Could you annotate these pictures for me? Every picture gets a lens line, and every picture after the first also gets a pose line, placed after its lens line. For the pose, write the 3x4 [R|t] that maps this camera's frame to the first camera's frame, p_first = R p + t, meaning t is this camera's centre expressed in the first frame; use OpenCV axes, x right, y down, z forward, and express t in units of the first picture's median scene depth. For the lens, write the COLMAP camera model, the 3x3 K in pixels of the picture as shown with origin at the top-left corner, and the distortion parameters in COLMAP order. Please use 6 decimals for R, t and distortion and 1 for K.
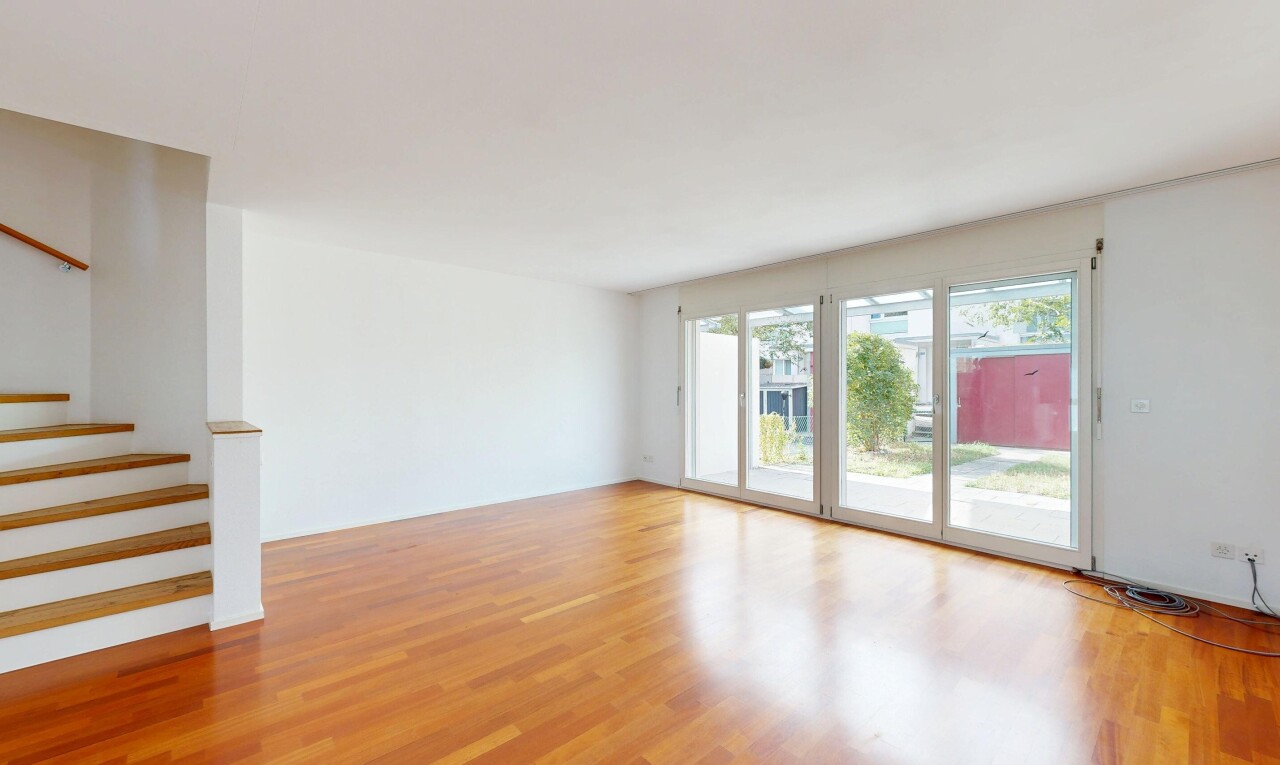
lens RADIAL K [[498.1, 0, 640.5], [0, 498.1, 387.6], [0, 0, 1]] dist [0.000367, 0.000273]
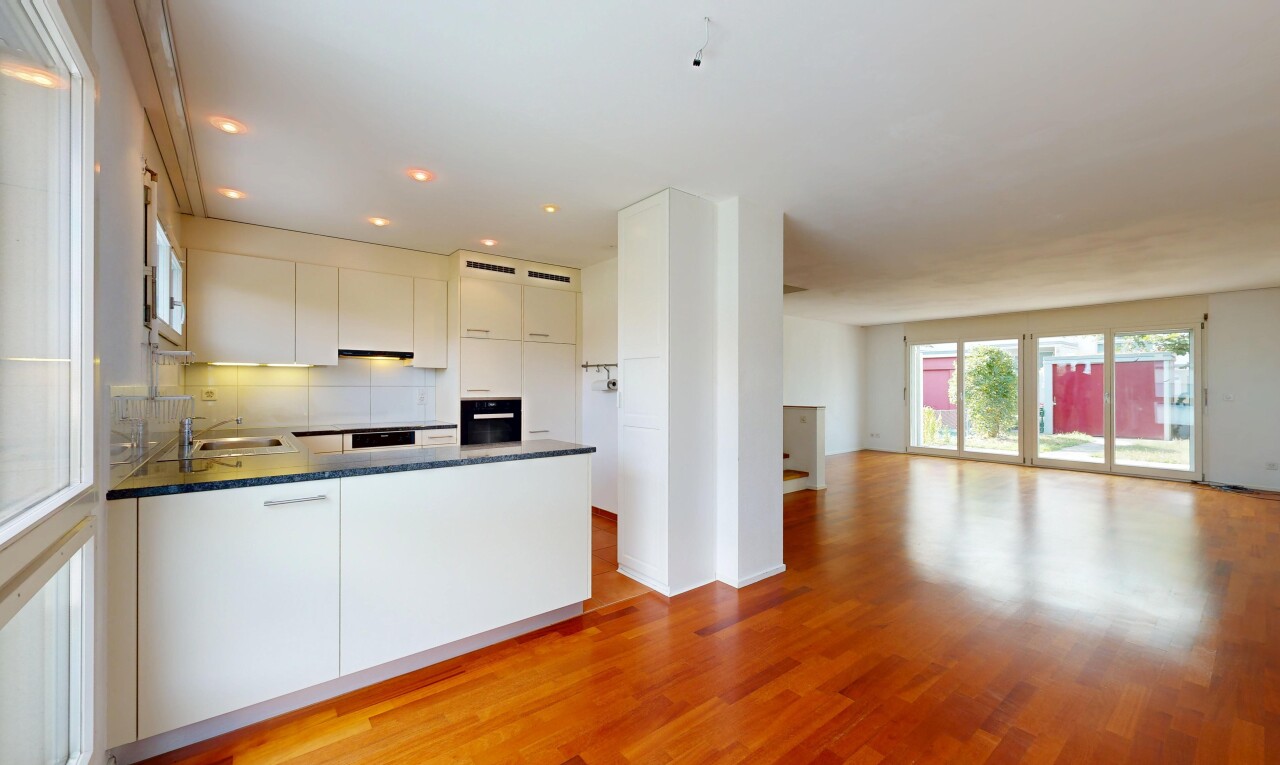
lens RADIAL K [[500.7, 0, 639.0], [0, 500.7, 385.4], [0, 0, 1]] dist [-0.000764, -0.000064]
pose [[0.998369, 0.000866, -0.057090, -0.841779], [-0.001226, 0.999979, -0.006286, 0.002107], [0.057083, 0.006345, 0.998349, -0.770641]]
